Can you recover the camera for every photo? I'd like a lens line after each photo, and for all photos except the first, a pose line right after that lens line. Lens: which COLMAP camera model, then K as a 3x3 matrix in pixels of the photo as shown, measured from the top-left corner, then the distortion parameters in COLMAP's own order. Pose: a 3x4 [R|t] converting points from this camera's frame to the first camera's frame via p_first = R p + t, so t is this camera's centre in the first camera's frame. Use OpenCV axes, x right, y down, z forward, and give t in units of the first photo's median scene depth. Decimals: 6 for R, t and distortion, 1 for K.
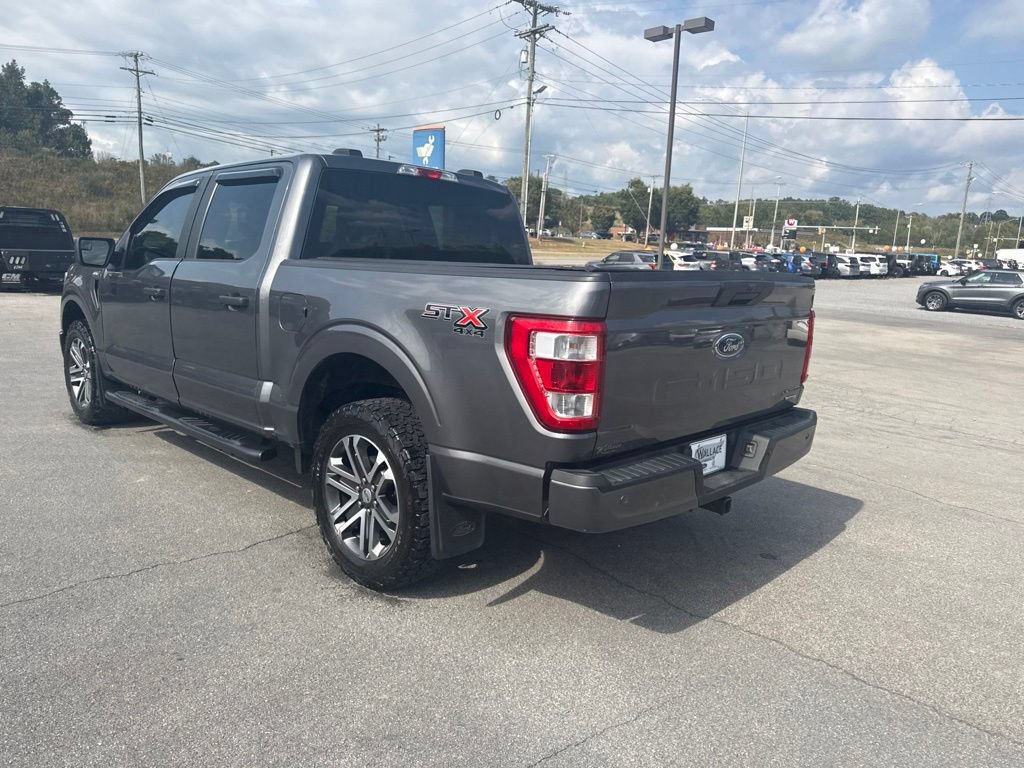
lens RADIAL K [[730.4, 0, 518.4], [0, 730.4, 388.8], [0, 0, 1]] dist [0.020646, -0.021042]
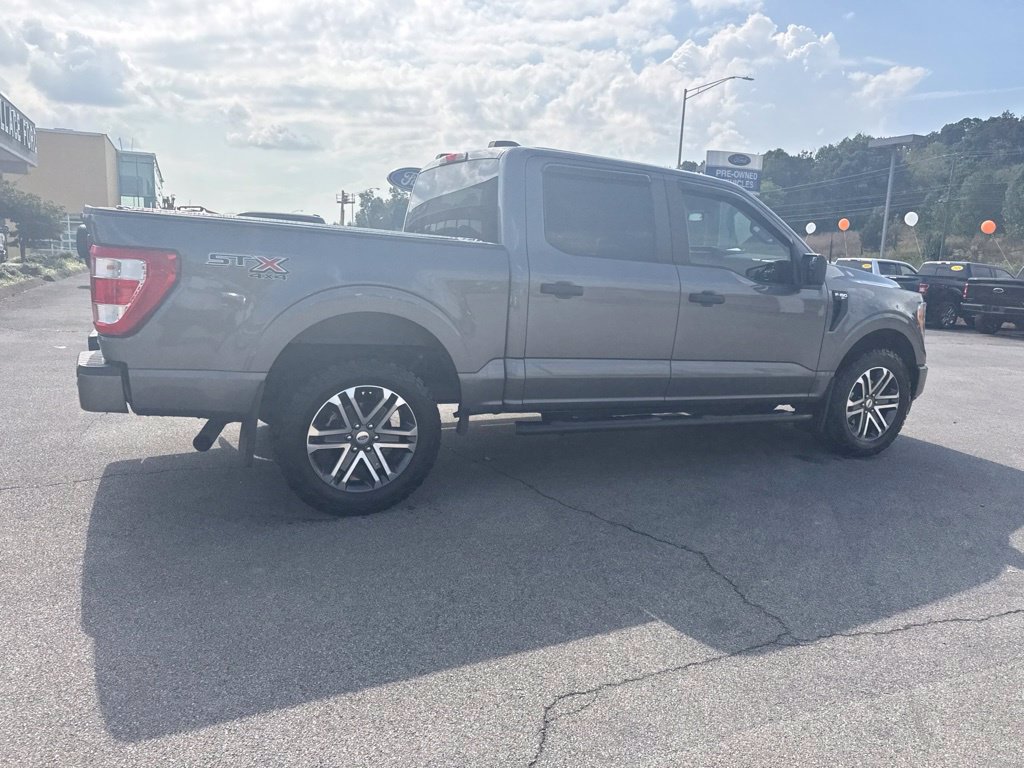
lens RADIAL K [[727.5, 0, 517.4], [0, 727.5, 379.8], [0, 0, 1]] dist [0.025184, -0.024804]
pose [[-0.339684, 0.099112, -0.935303, 0.900276], [-0.243742, 0.951183, 0.189317, -0.206101], [0.908408, 0.292281, -0.298944, 1.504797]]
